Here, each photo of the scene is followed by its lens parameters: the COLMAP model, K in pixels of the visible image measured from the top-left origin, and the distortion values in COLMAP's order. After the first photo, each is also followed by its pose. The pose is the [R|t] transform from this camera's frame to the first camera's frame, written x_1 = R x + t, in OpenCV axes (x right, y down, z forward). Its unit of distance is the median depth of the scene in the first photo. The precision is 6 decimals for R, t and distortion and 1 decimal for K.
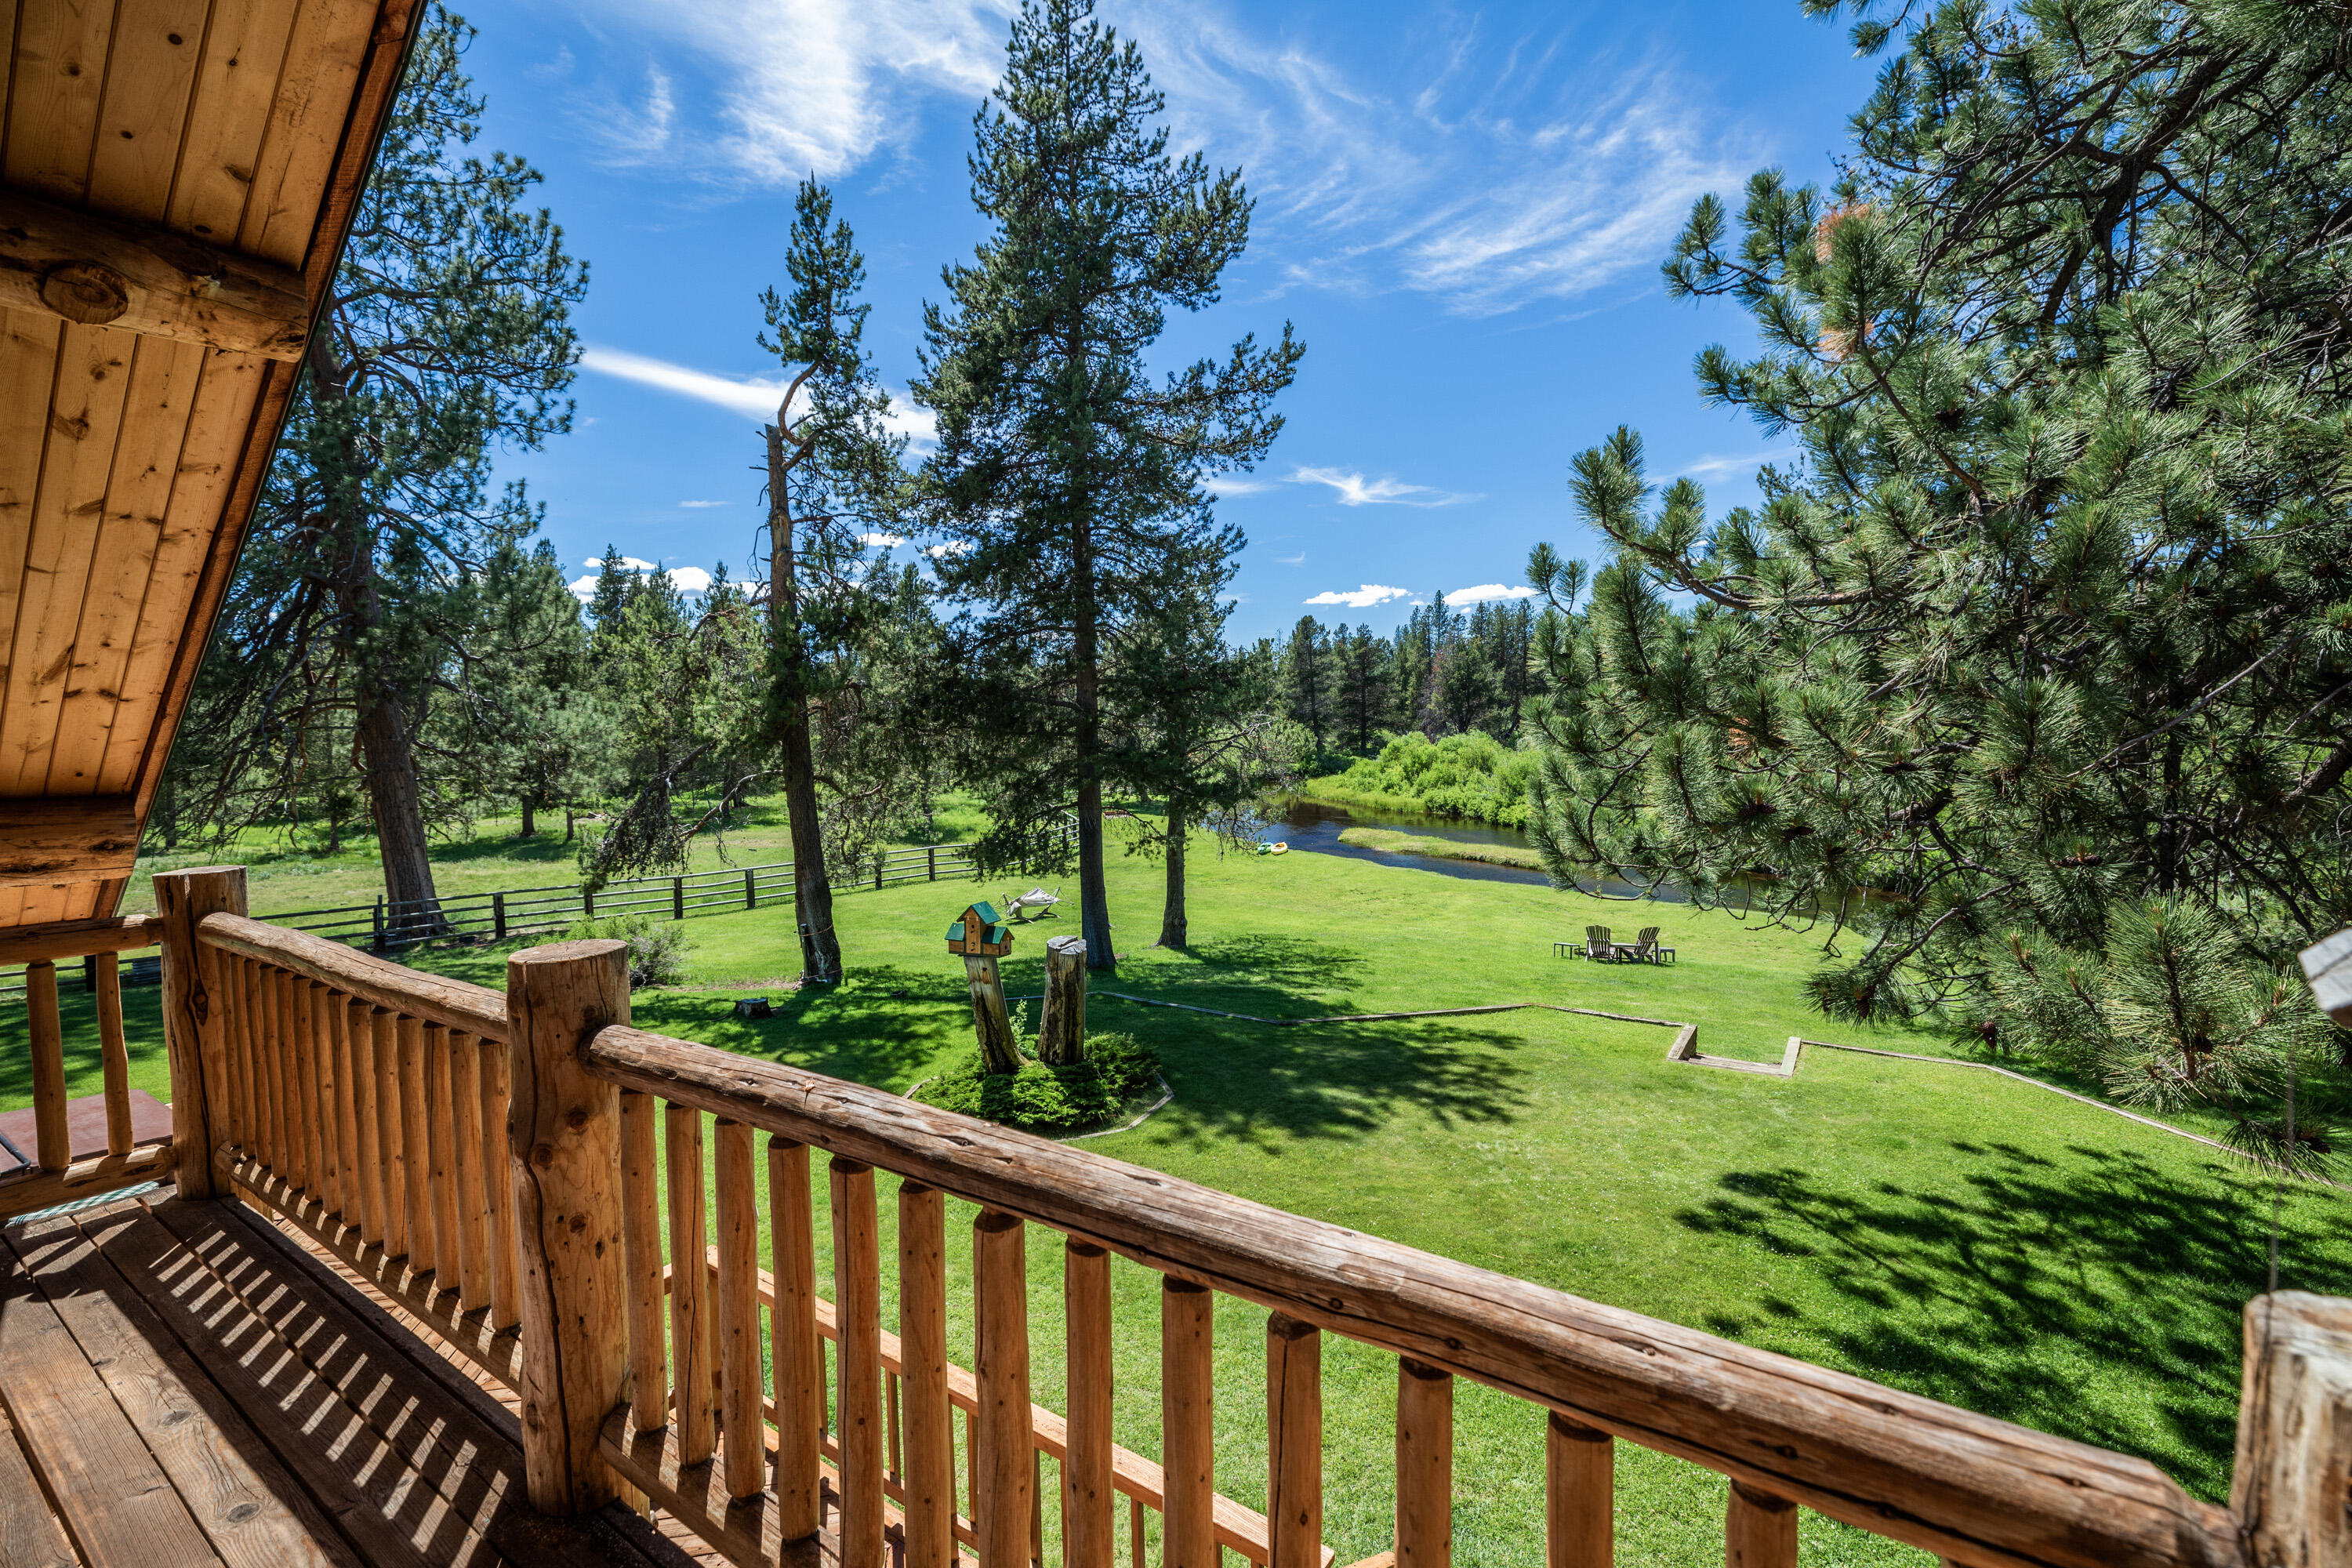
lens RADIAL K [[1057.4, 0, 1181.0], [0, 1057.4, 806.3], [0, 0, 1]] dist [0.002817, -0.001329]
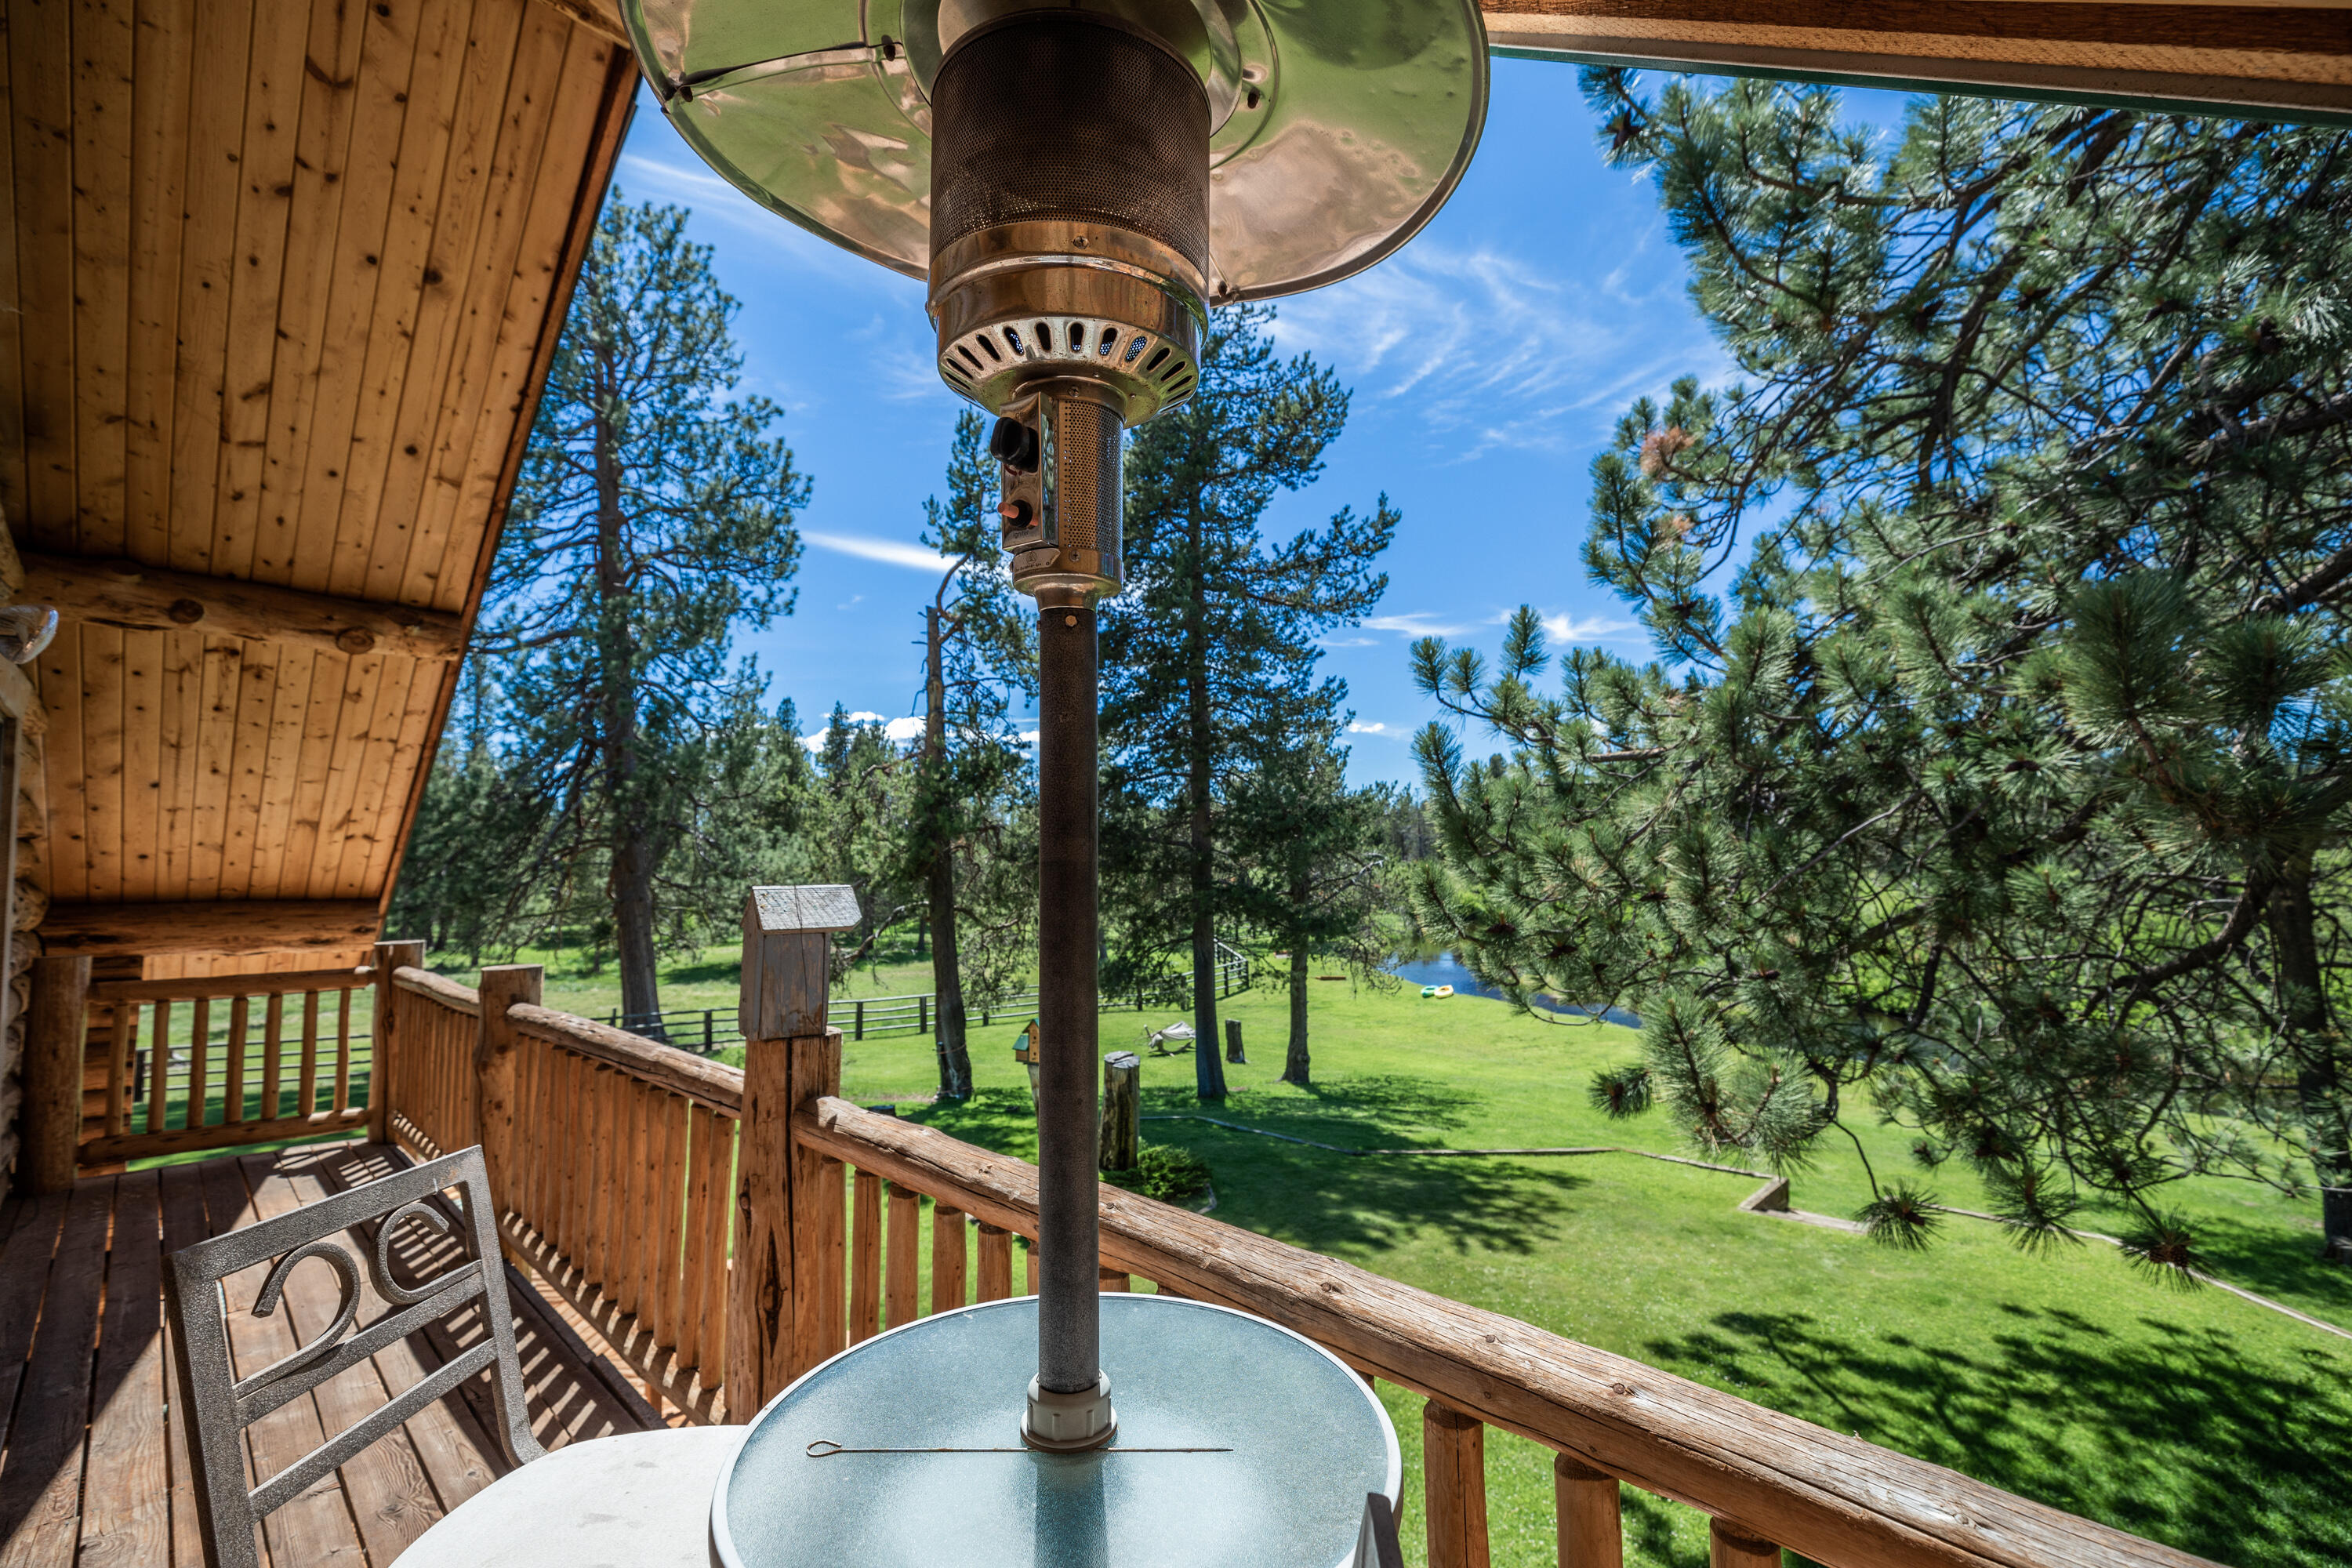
lens RADIAL K [[1079.8, 0, 1173.1], [0, 1079.8, 808.7], [0, 0, 1]] dist [0.000190, -0.000068]
pose [[0.980248, -0.006503, -0.197668, 0.107210], [-0.018996, 0.991743, -0.126828, 0.007881], [0.196860, 0.128077, 0.972030, -0.078361]]
